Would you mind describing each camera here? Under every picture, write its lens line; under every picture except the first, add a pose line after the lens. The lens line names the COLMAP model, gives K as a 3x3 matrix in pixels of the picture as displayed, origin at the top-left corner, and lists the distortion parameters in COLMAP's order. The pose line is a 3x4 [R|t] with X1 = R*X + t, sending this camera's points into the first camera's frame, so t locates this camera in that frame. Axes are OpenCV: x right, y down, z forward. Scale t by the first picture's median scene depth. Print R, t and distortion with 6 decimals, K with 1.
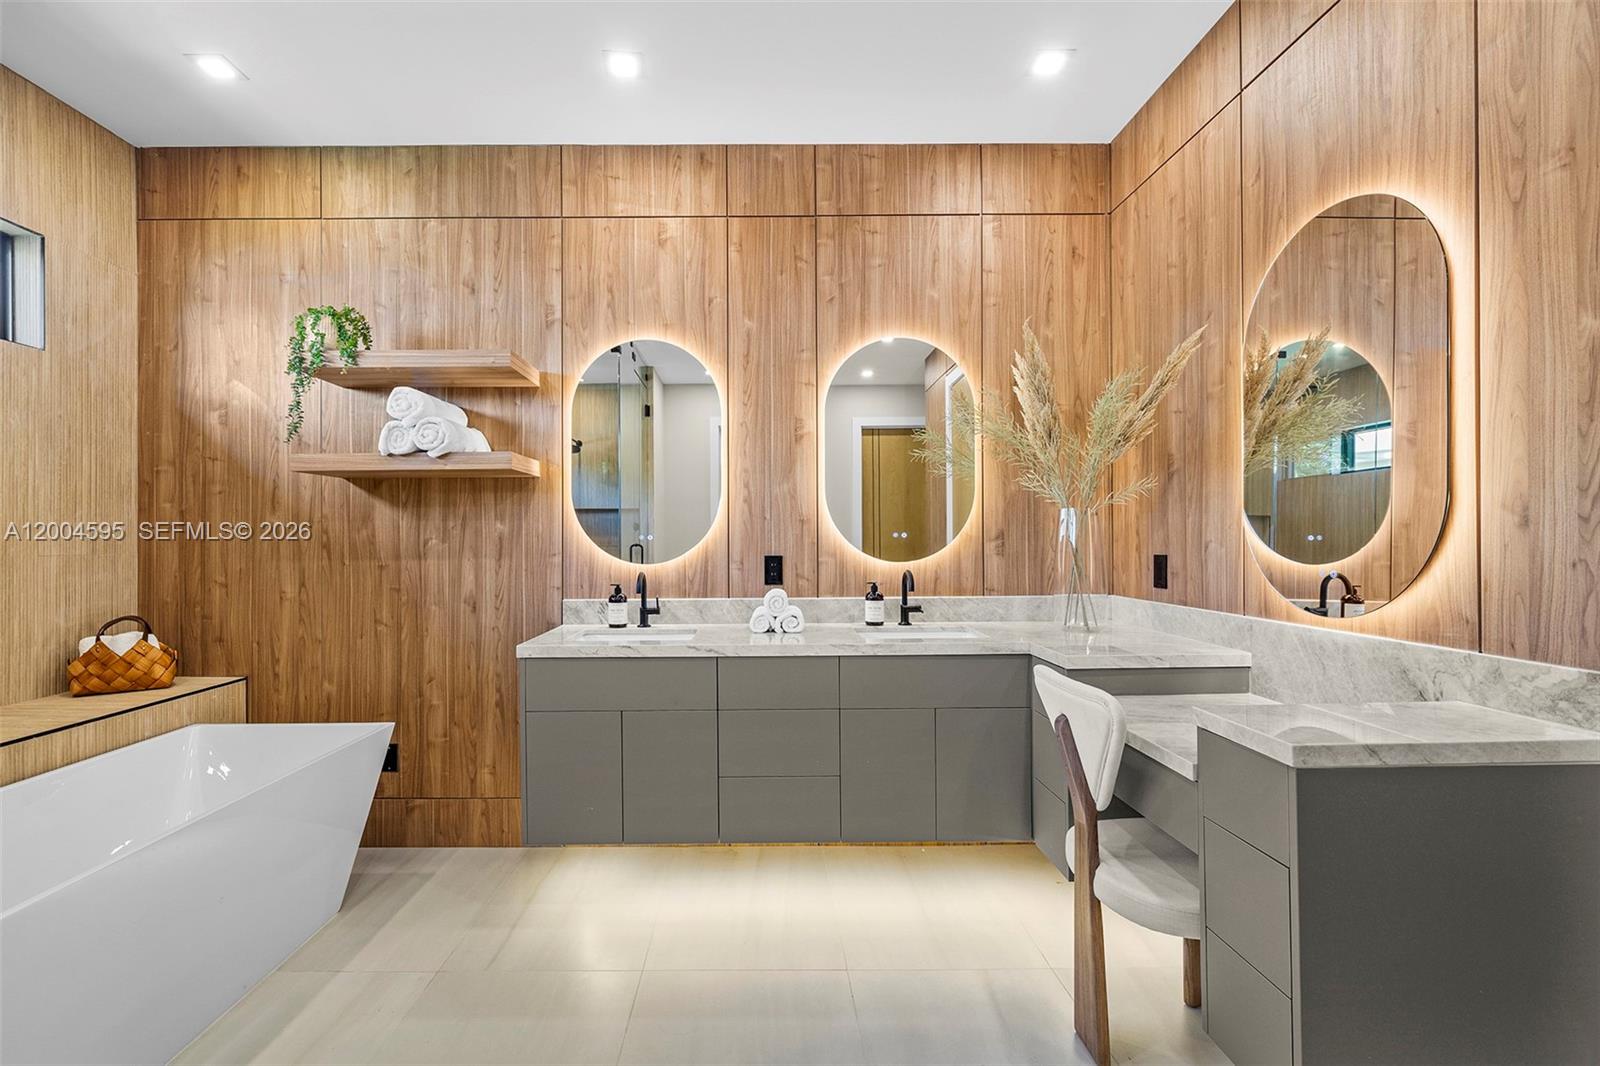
lens RADIAL K [[715.2, 0, 806.4], [0, 715.2, 541.0], [0, 0, 1]] dist [0.000551, -0.000033]
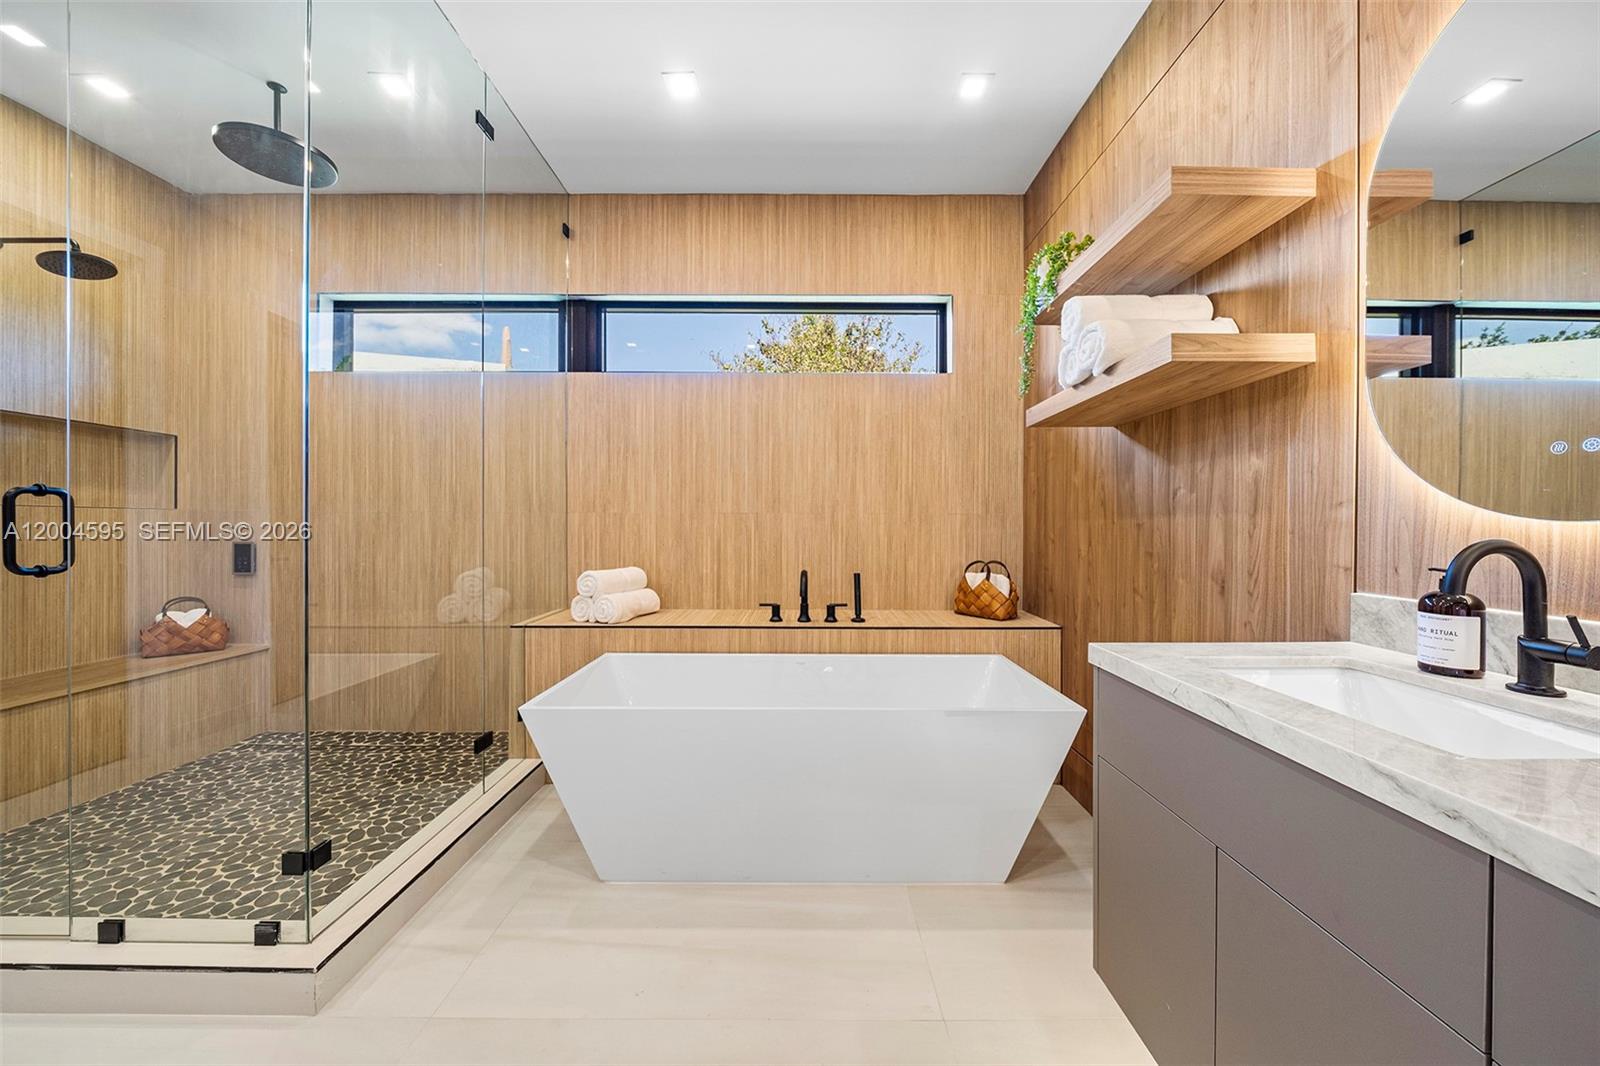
lens RADIAL K [[555.5, 0, 800.0], [0, 555.5, 533.0], [0, 0, 1]] dist [-0.005455, -0.000032]
pose [[-0.068030, 0.015795, -0.997558, 0.077586], [-0.001905, 0.999871, 0.015962, 0.035009], [0.997681, 0.002986, -0.067991, 0.647881]]
